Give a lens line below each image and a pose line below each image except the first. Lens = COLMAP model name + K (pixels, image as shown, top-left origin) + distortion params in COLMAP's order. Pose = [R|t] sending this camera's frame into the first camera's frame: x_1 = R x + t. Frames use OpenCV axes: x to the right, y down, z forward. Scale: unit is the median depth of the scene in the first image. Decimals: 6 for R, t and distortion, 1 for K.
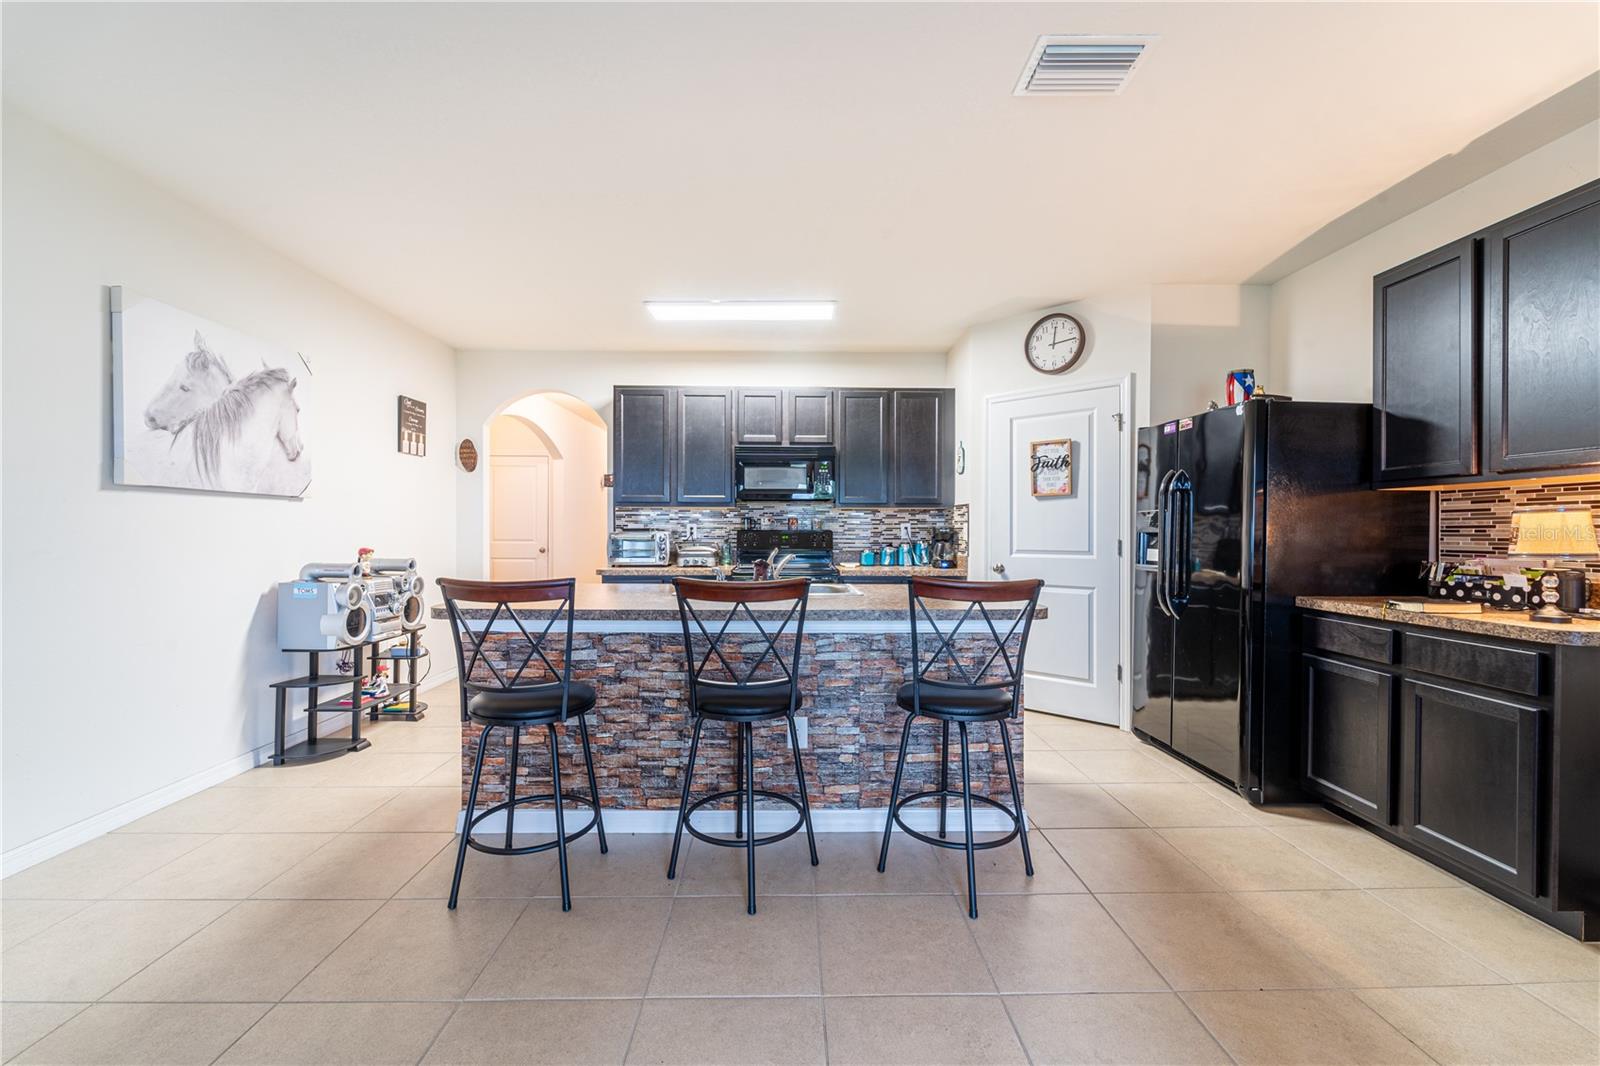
lens RADIAL K [[649.1, 0, 801.9], [0, 649.1, 537.4], [0, 0, 1]] dist [0.007094, -0.000278]
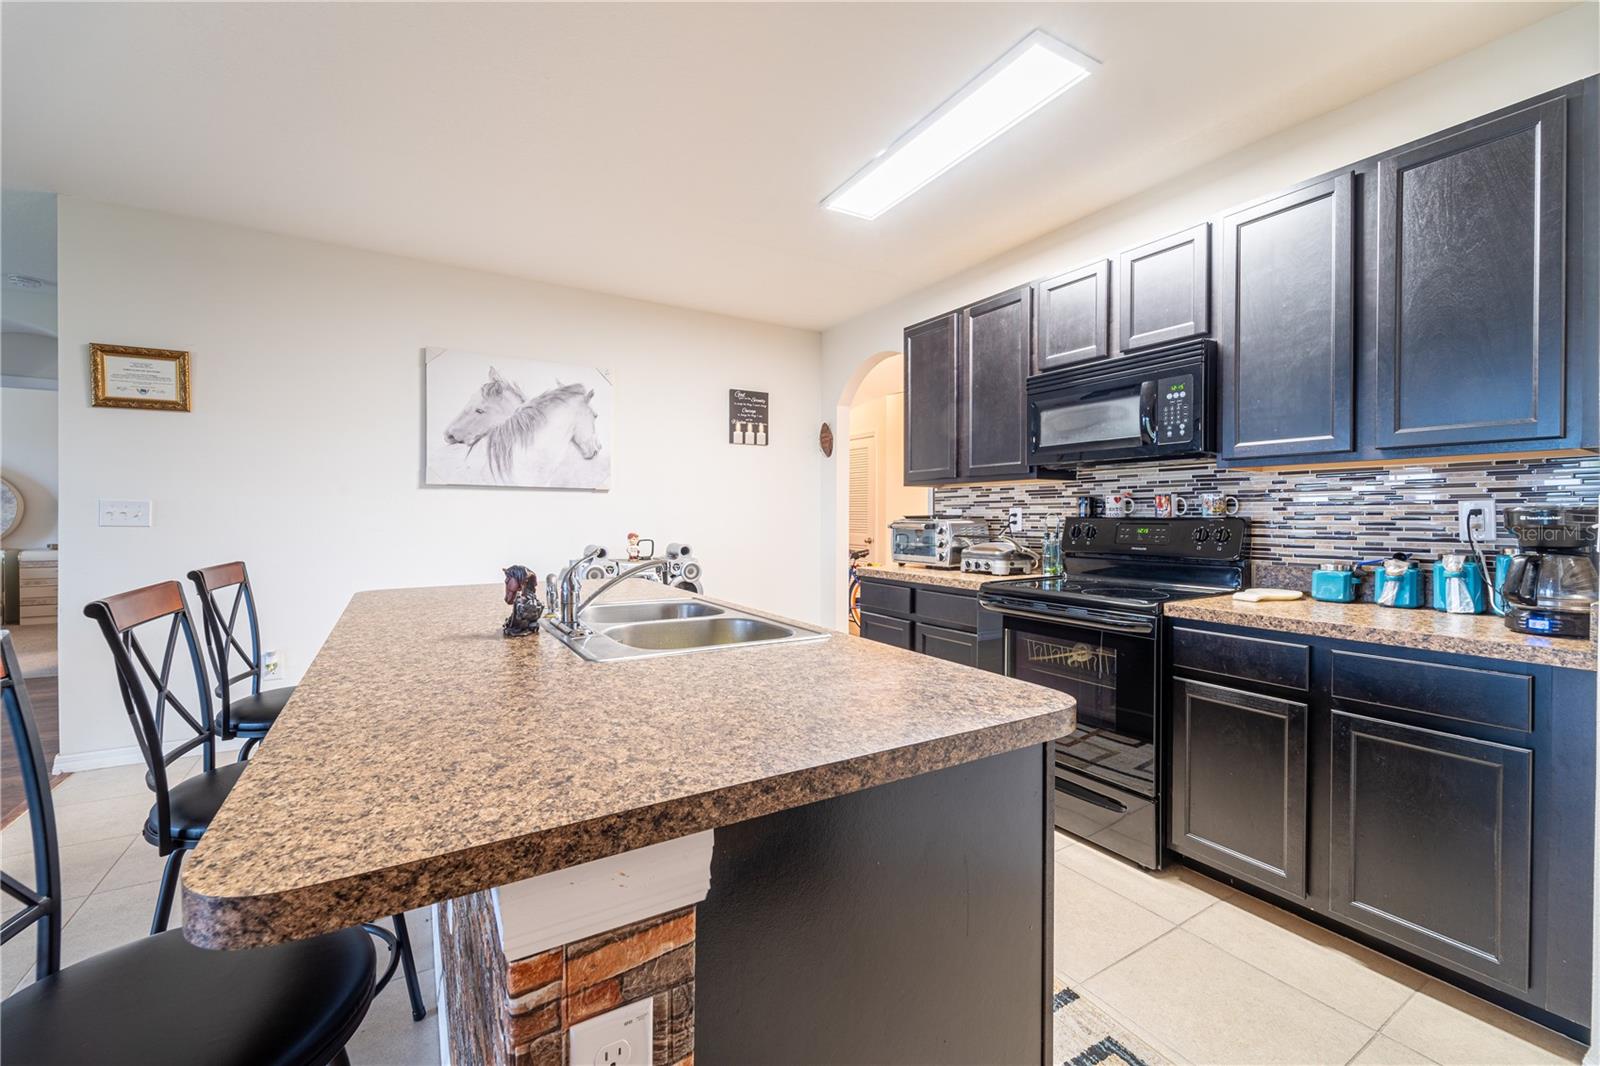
lens RADIAL K [[644.8, 0, 807.6], [0, 644.8, 531.3], [0, 0, 1]] dist [0.000028, -0.000501]
pose [[0.500909, 0.018306, -0.865306, 0.343436], [-0.012613, 0.999825, 0.013851, -0.004378], [0.865408, 0.003976, 0.501052, 0.572144]]
